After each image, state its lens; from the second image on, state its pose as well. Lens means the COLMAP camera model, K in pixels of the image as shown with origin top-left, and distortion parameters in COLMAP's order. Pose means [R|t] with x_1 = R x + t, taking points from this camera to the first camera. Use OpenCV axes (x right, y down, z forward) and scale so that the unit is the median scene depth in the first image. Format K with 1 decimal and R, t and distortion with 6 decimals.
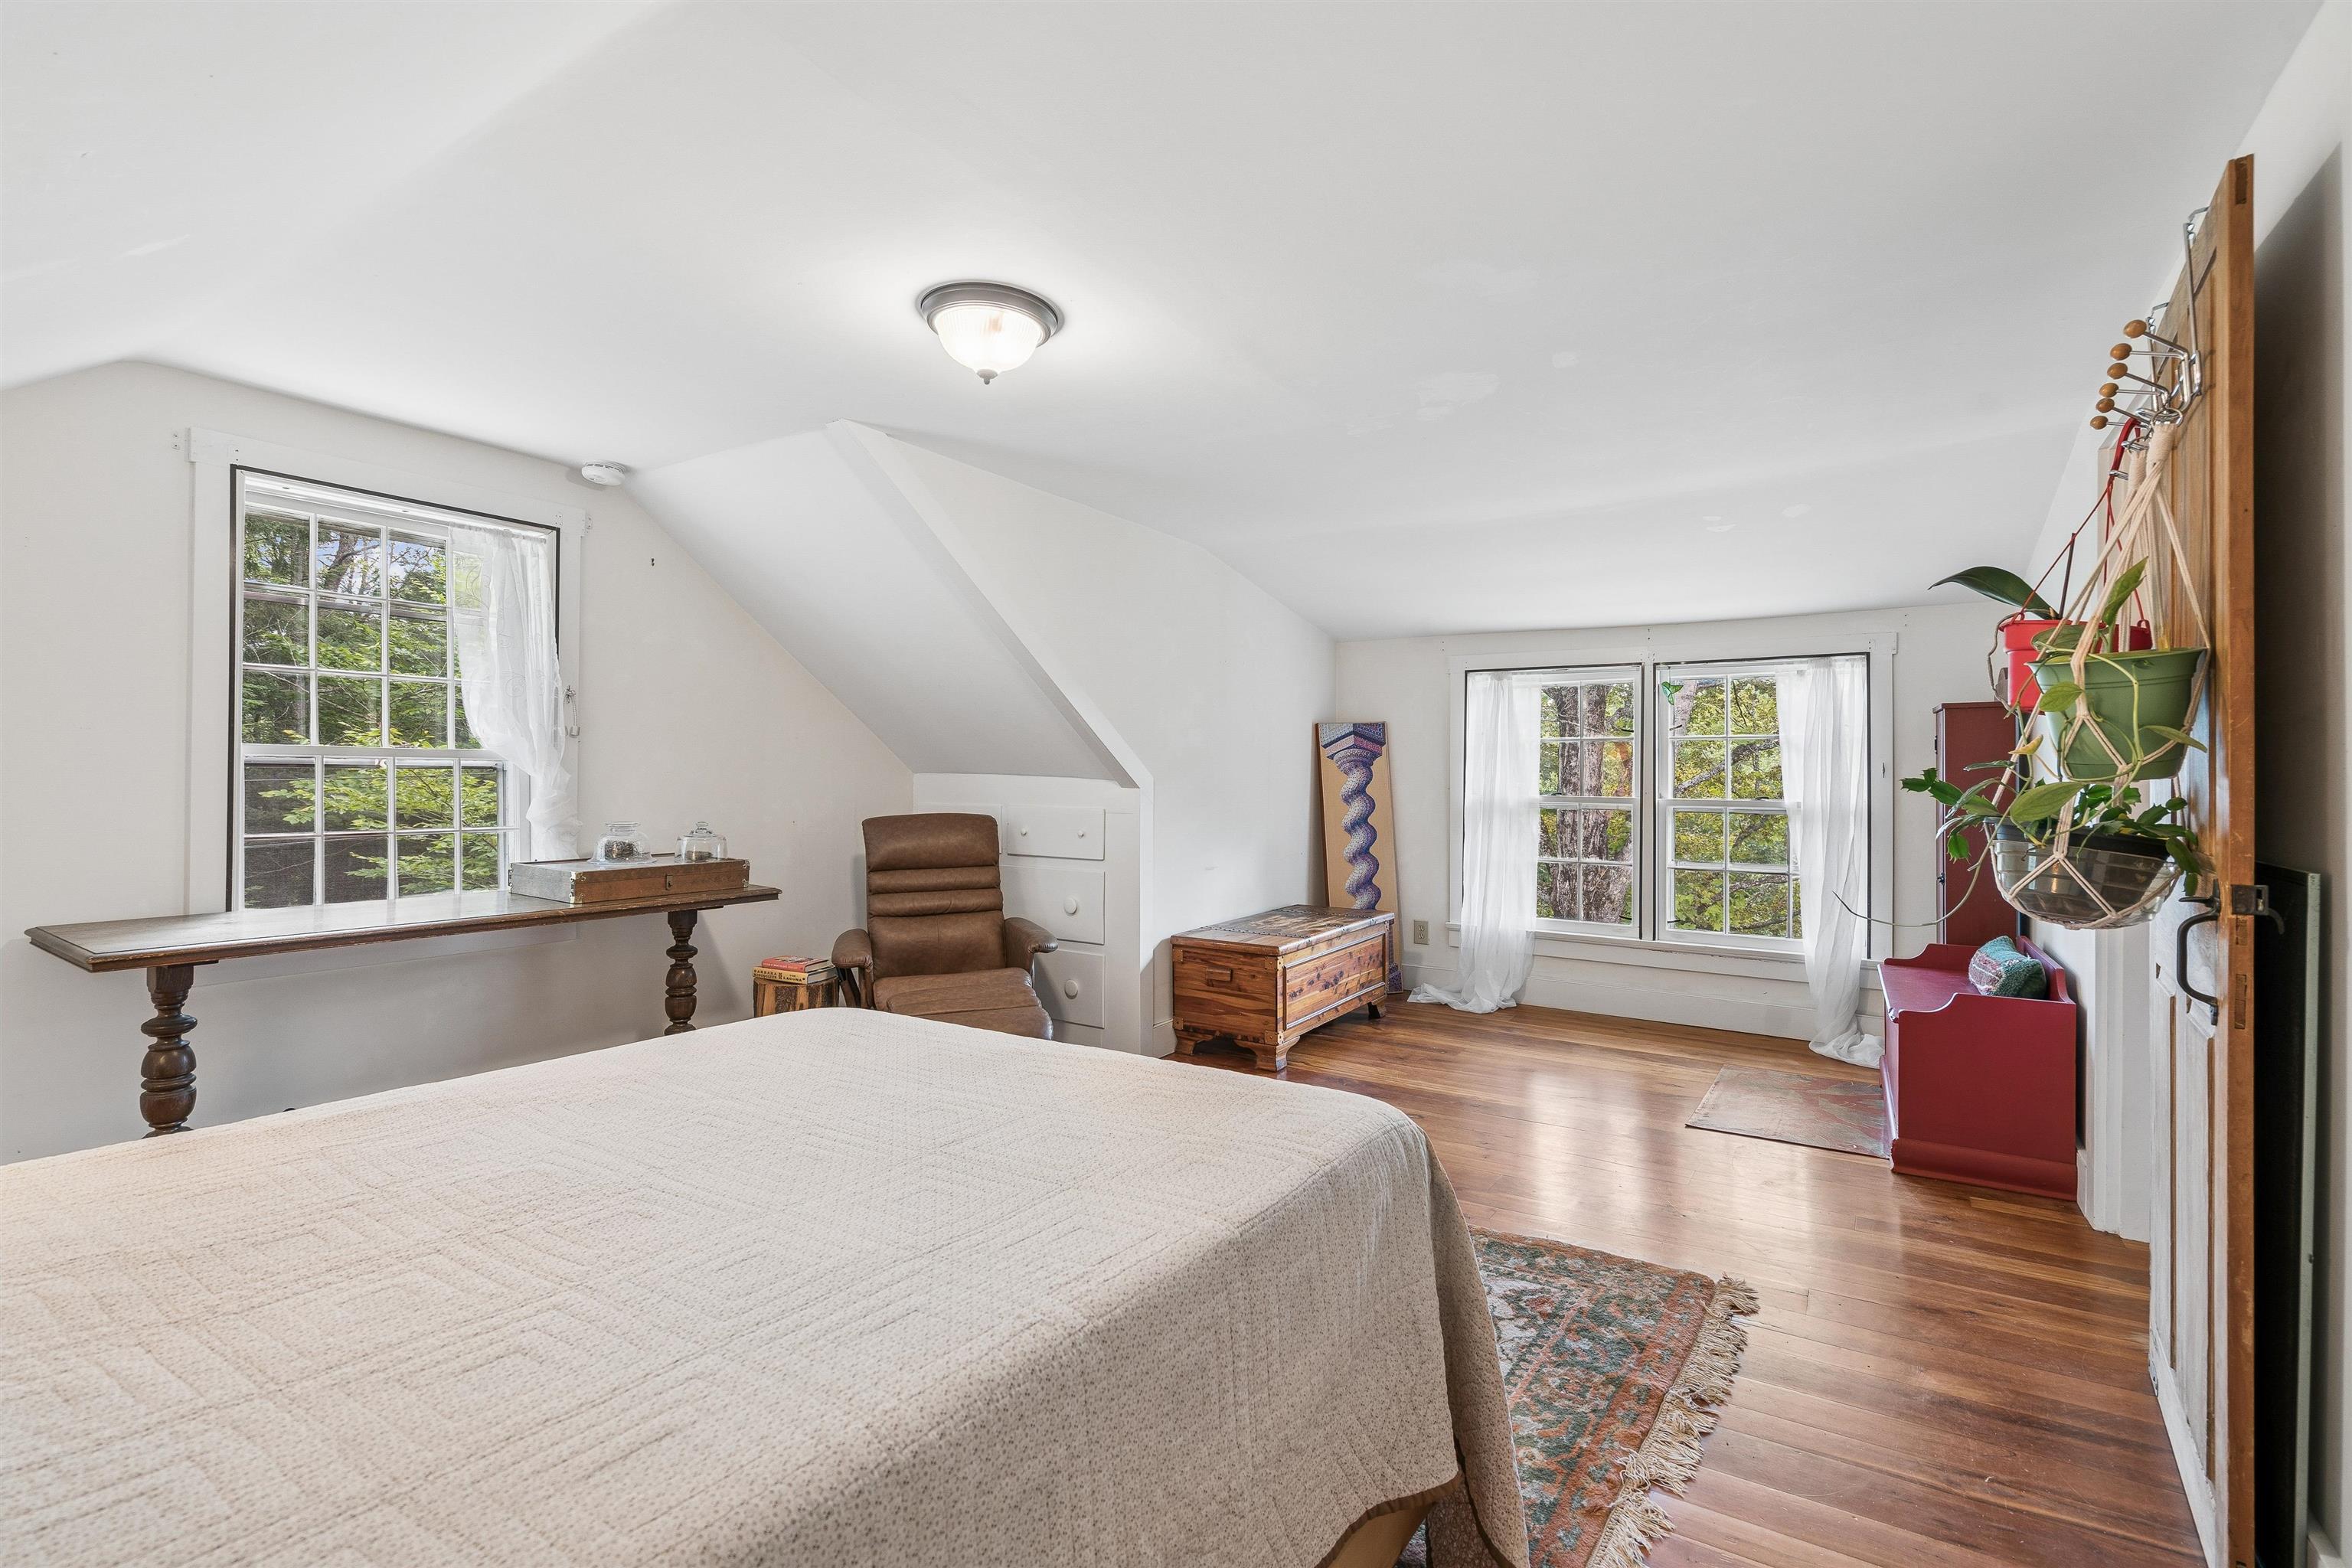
lens RADIAL K [[1071.0, 0, 1175.1], [0, 1071.0, 786.7], [0, 0, 1]] dist [0.000653, -0.000030]
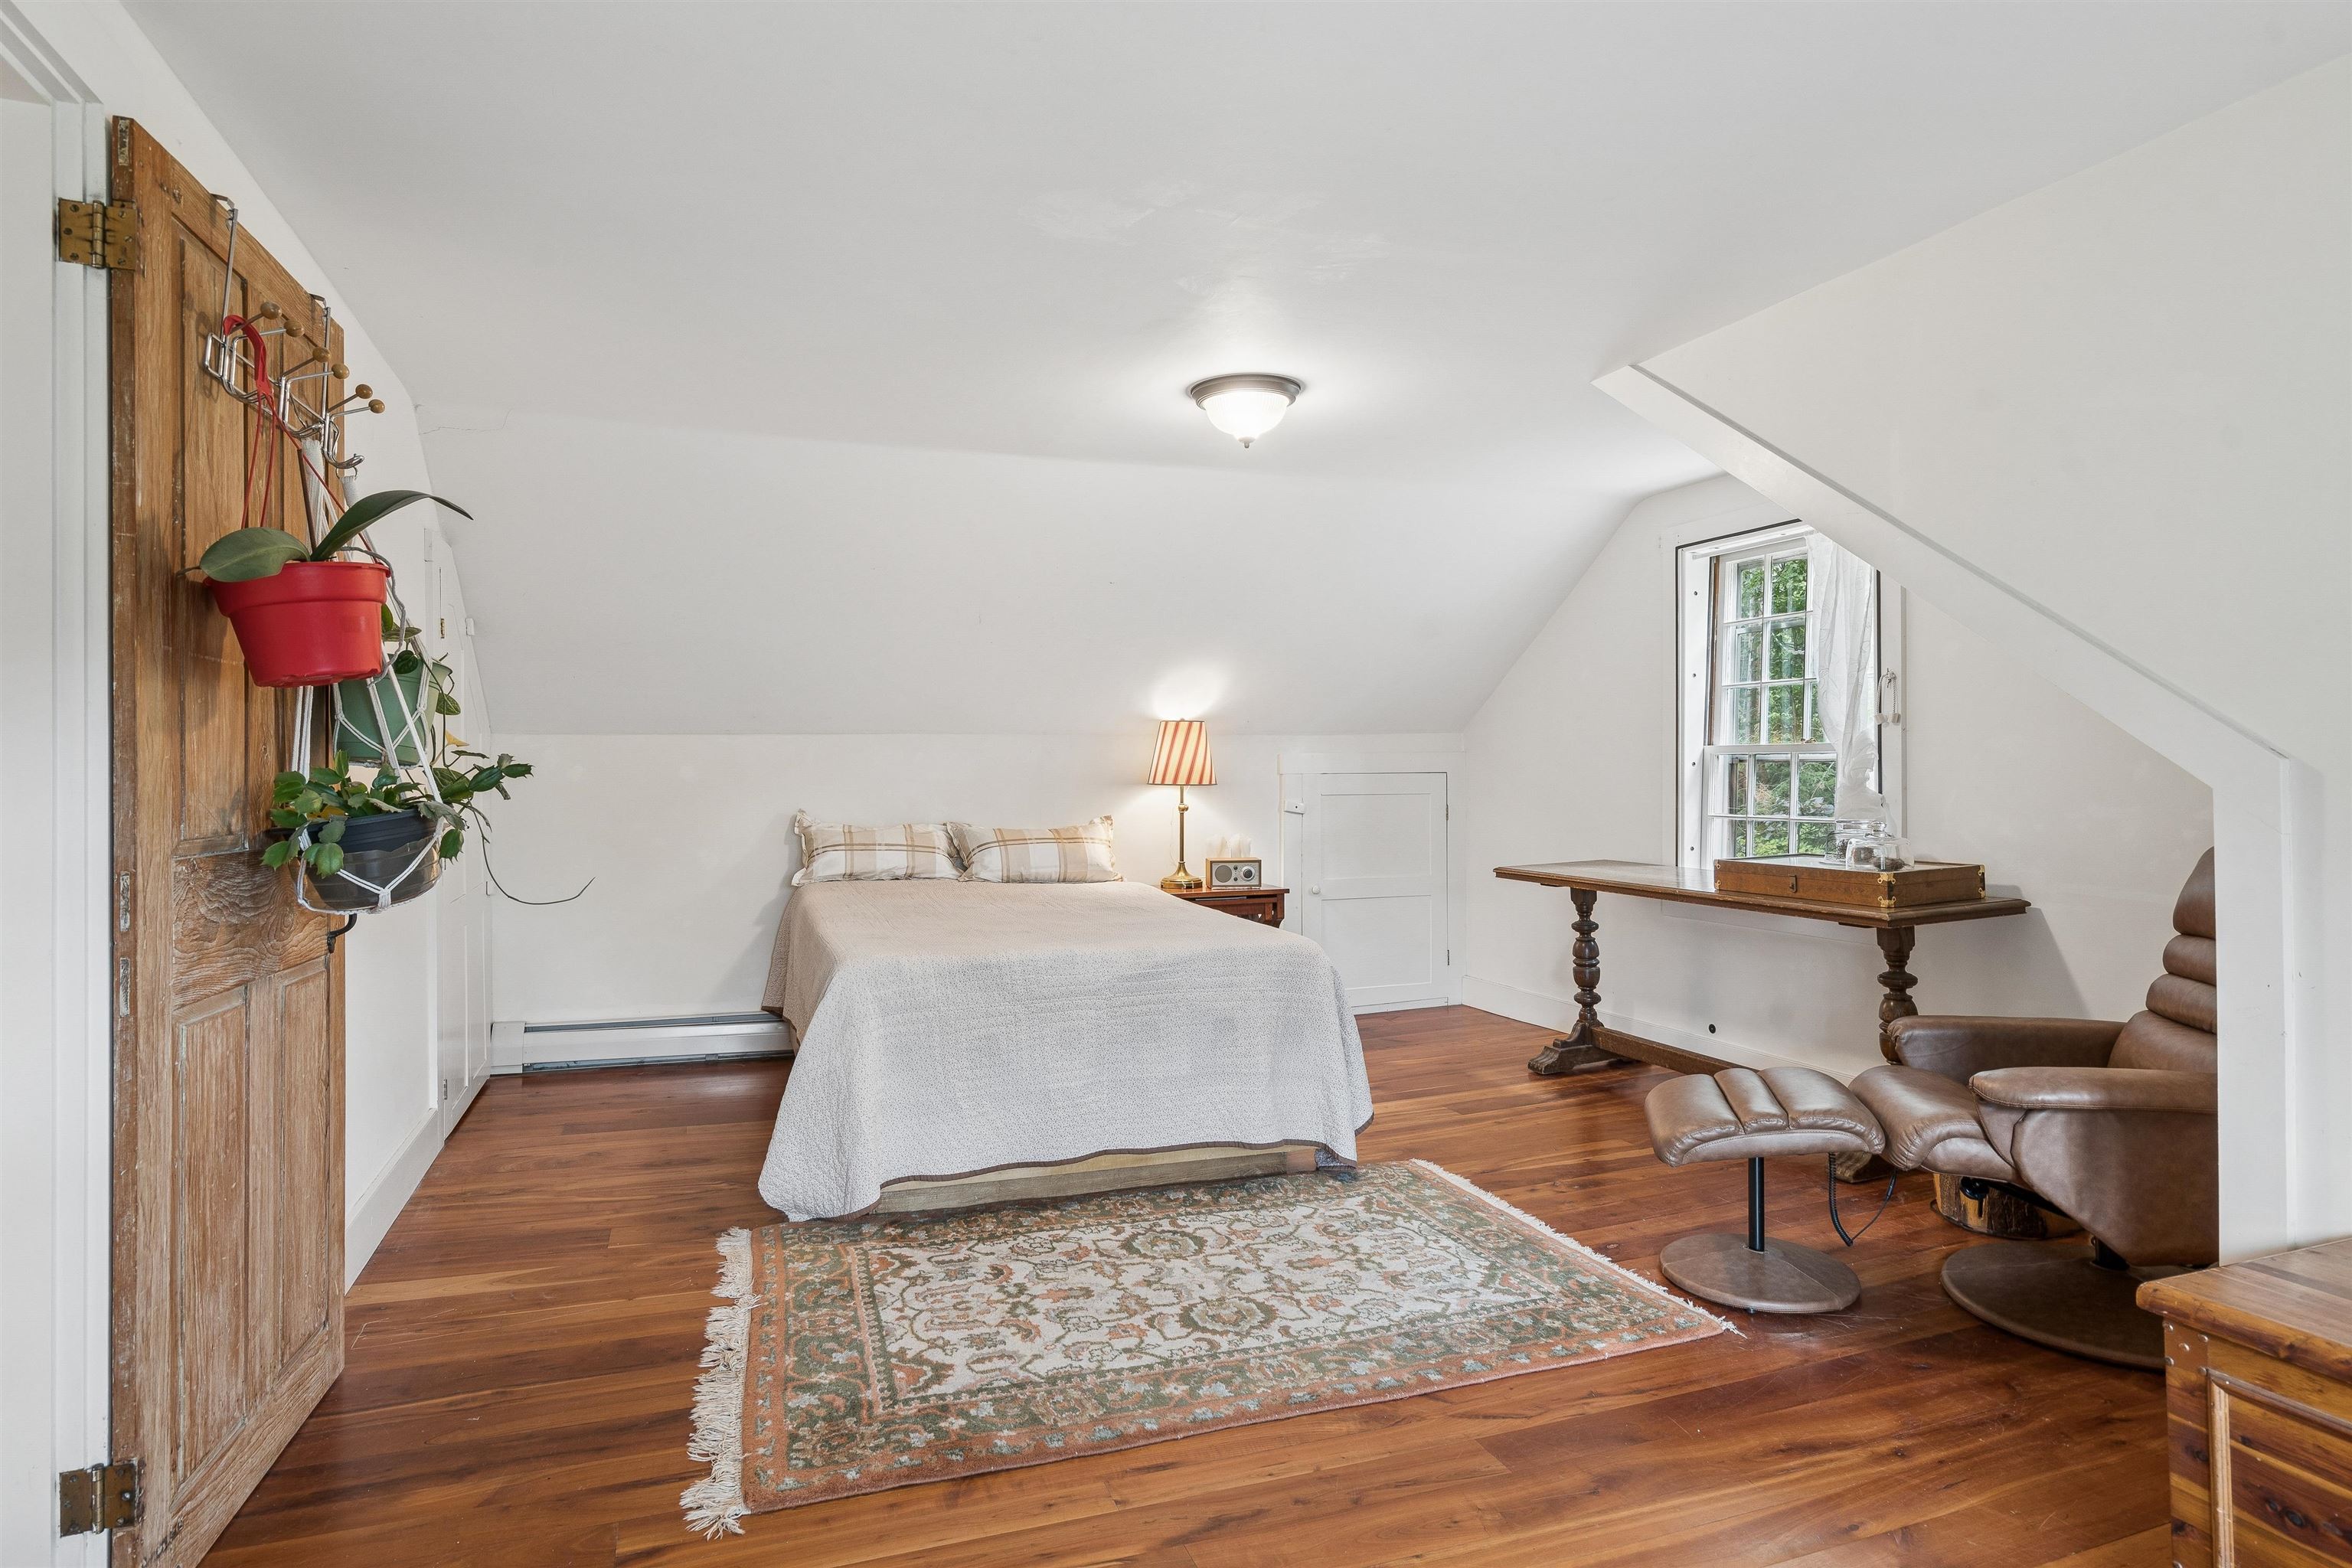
lens RADIAL K [[1339.2, 0, 1178.5], [0, 1339.2, 779.5], [0, 0, 1]] dist [0.006350, 0.000345]
pose [[-0.606085, -0.001473, -0.795399, 1.010227], [0.000589, 0.999997, -0.002301, 0.005861], [0.795400, -0.001863, -0.606082, 1.725664]]
